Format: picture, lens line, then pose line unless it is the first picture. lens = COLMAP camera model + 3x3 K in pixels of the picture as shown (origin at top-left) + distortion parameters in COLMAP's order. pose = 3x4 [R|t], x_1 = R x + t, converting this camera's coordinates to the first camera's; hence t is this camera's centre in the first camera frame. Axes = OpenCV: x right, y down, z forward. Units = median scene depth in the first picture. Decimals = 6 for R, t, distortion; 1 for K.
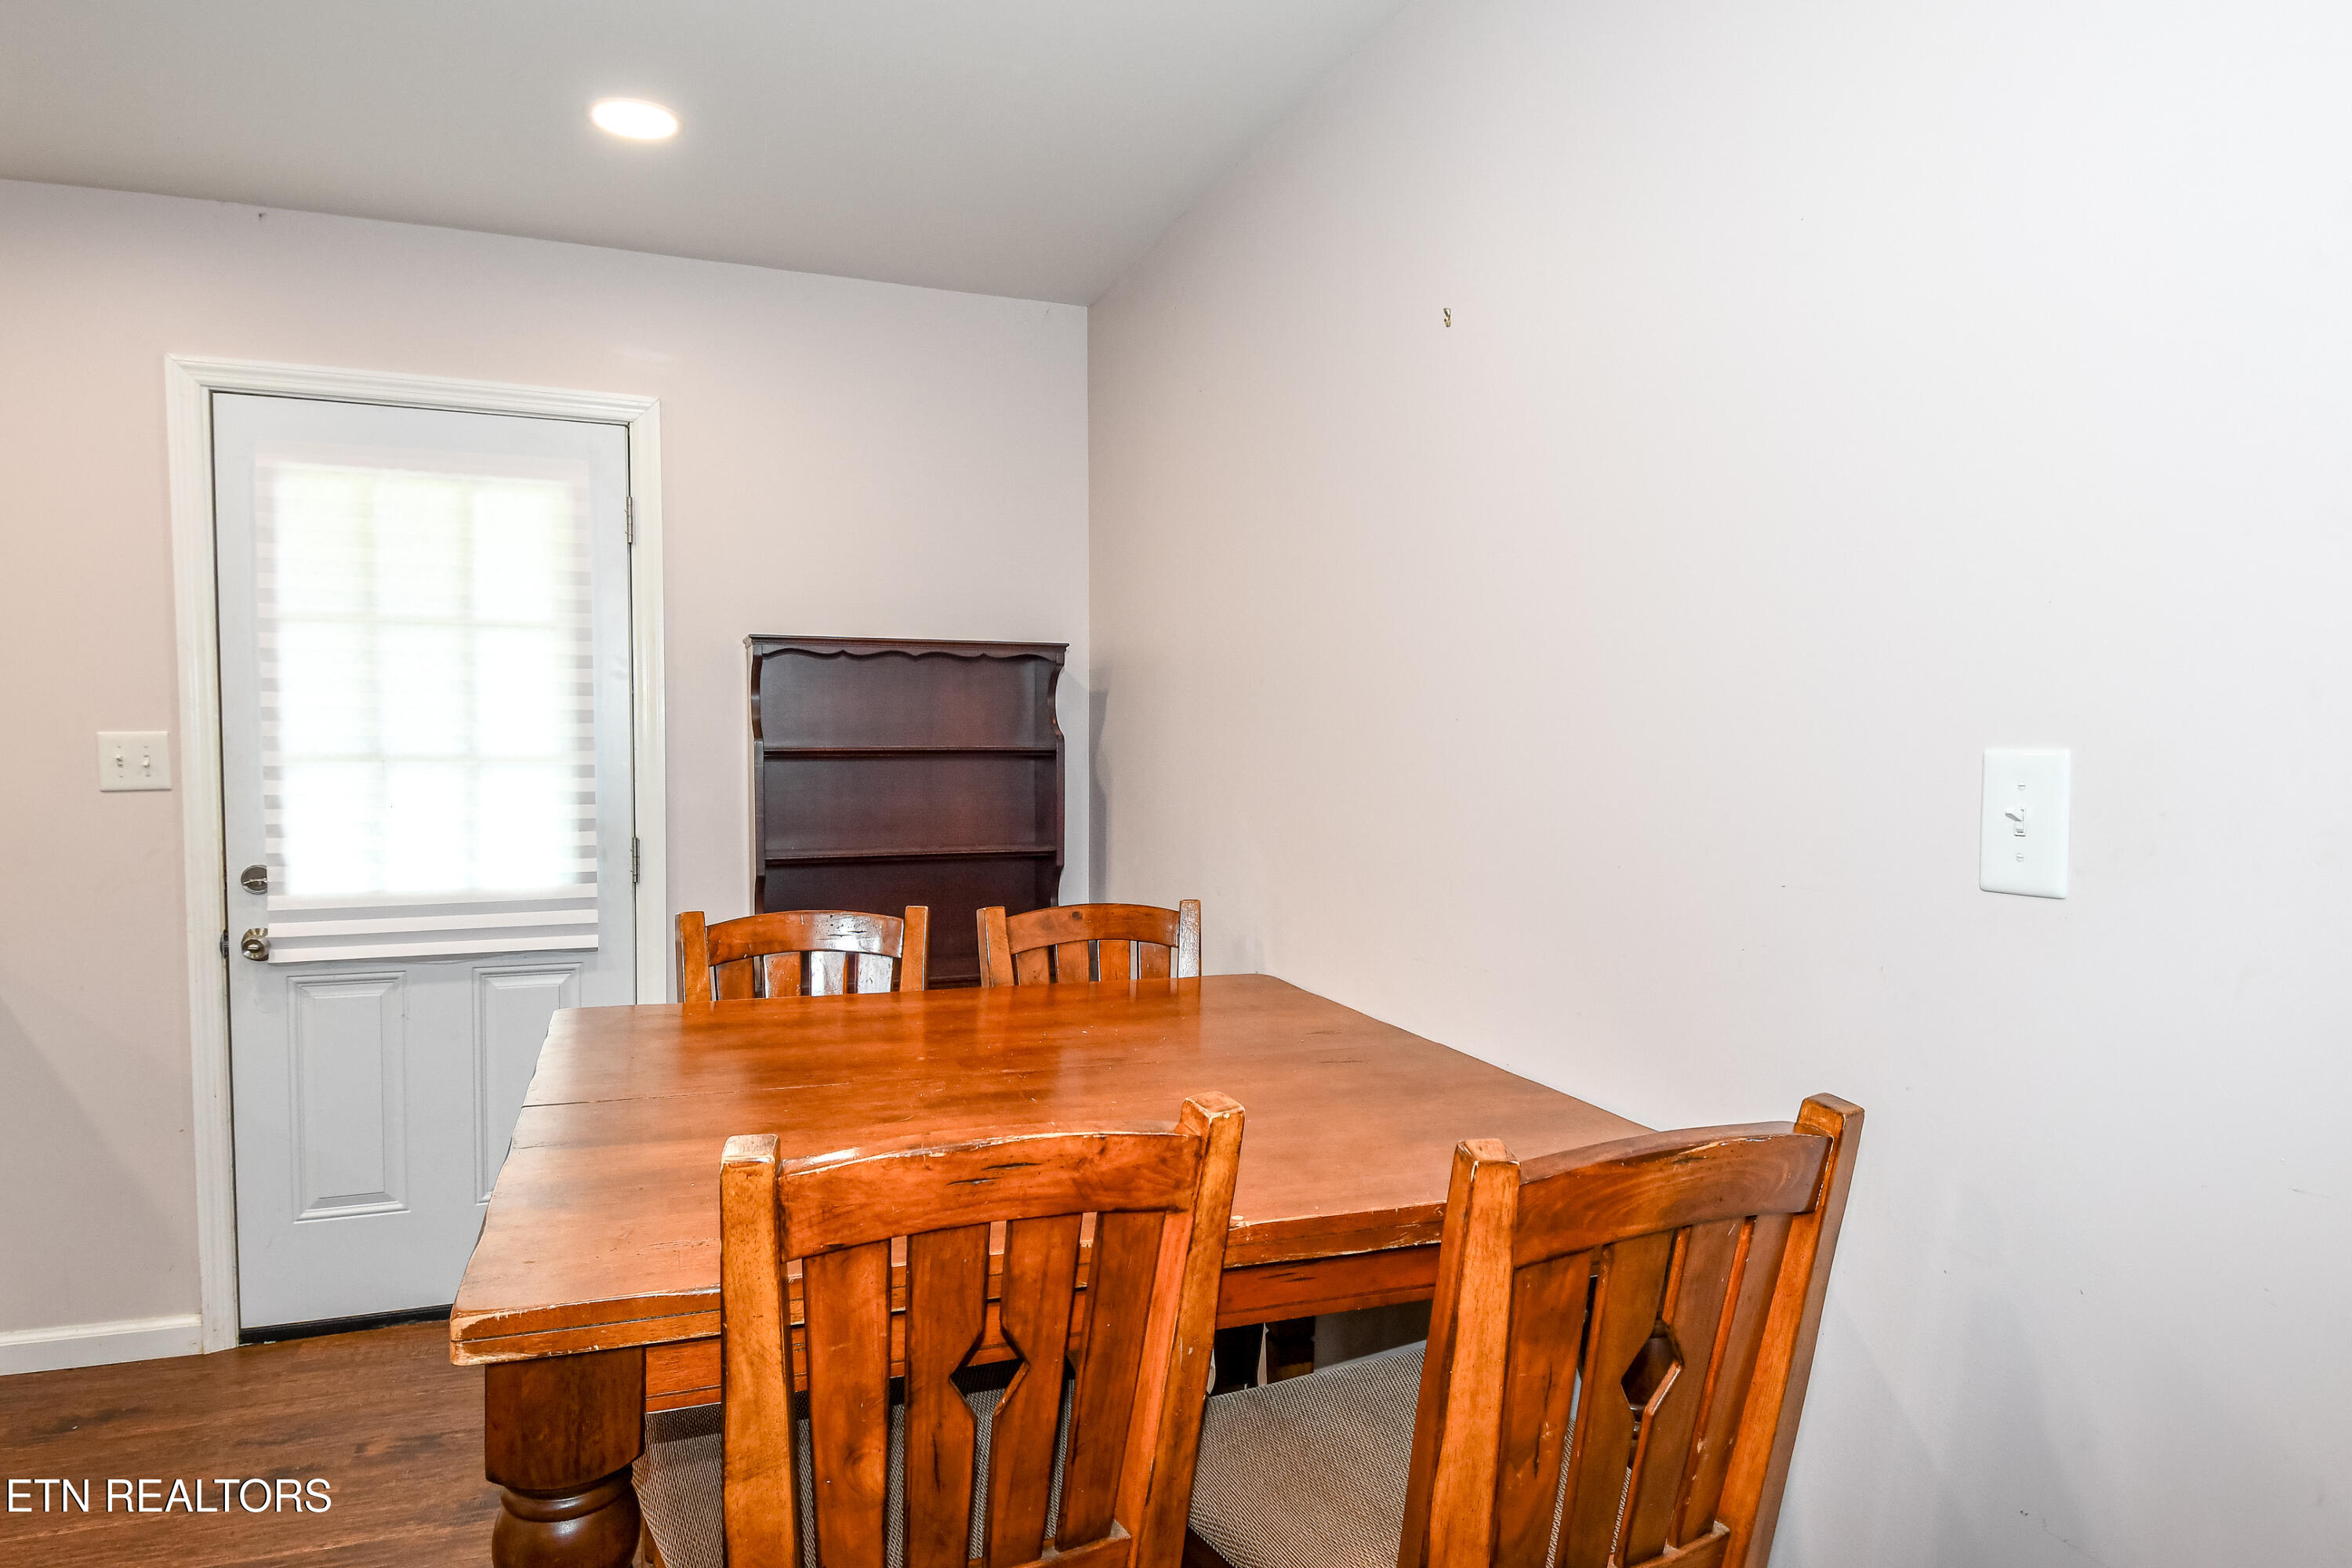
lens RADIAL K [[1358.5, 0, 1175.6], [0, 1358.5, 852.0], [0, 0, 1]] dist [-0.001742, 0.000004]
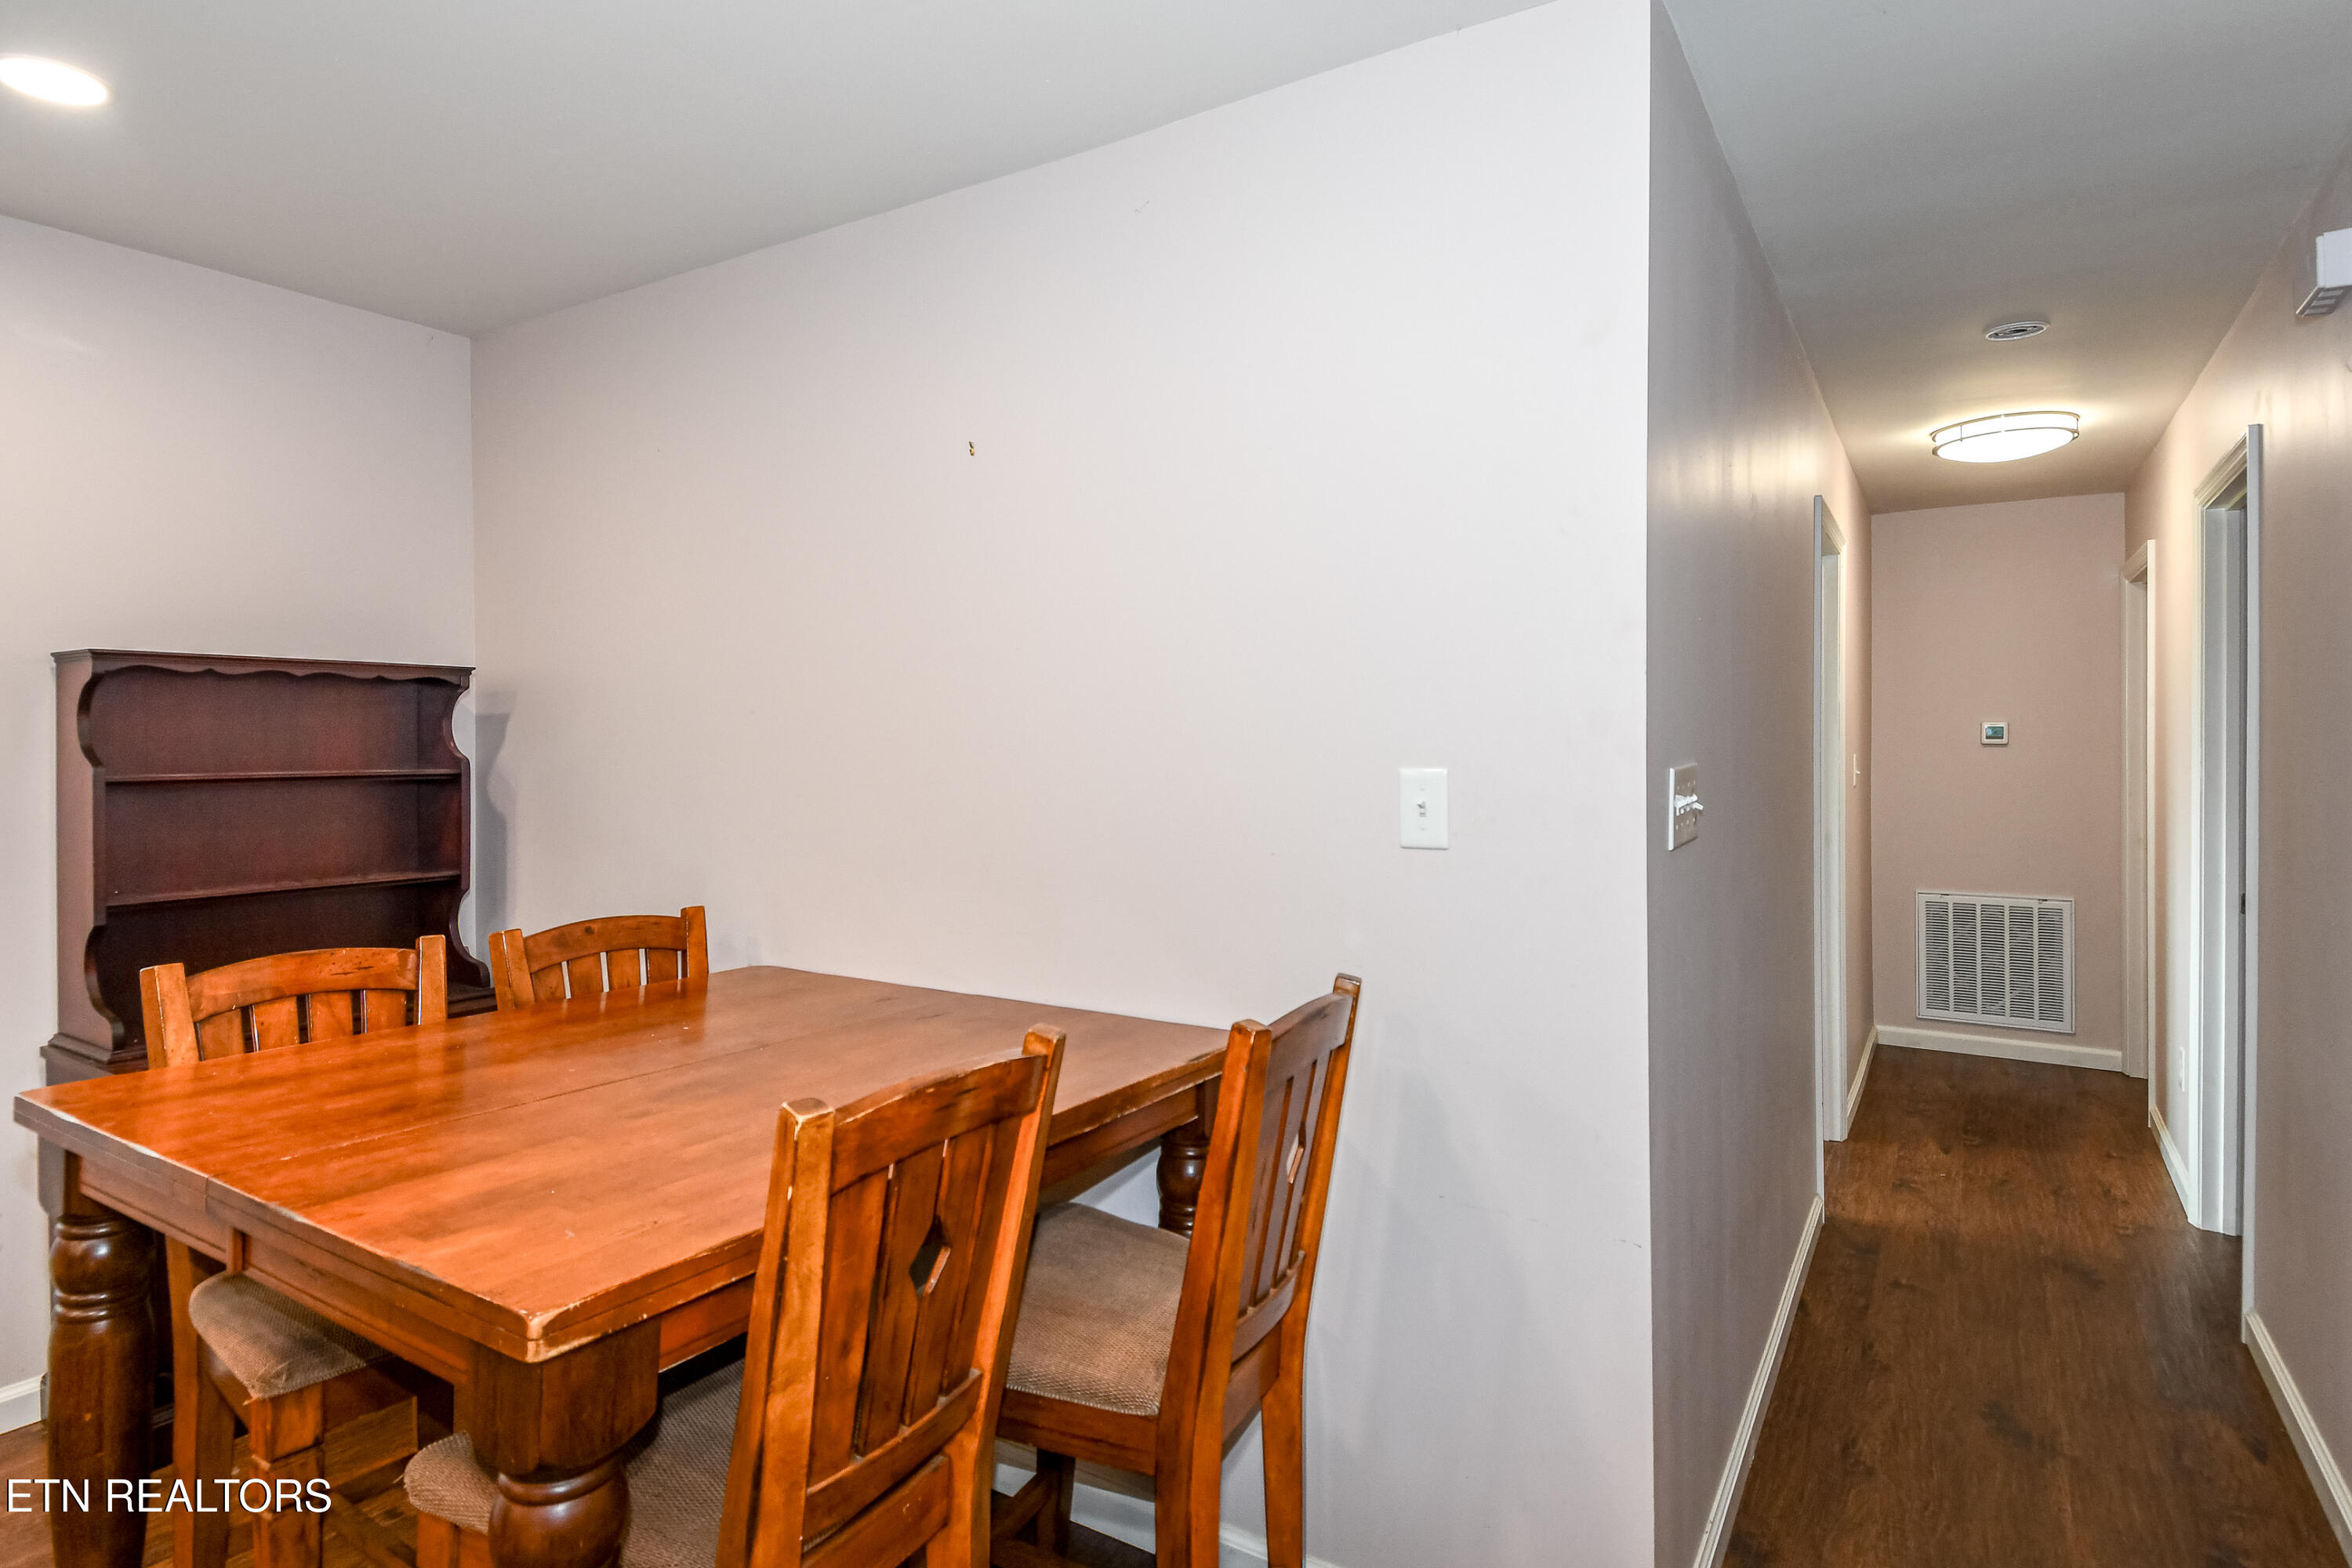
lens RADIAL K [[1246.6, 0, 1172.8], [0, 1246.6, 798.1], [0, 0, 1]] dist [0.003789, -0.019474]
pose [[0.791733, -0.034448, 0.609895, -0.595993], [0.059254, 0.998031, -0.020550, -0.019406], [-0.607987, 0.052409, 0.792216, -0.105086]]
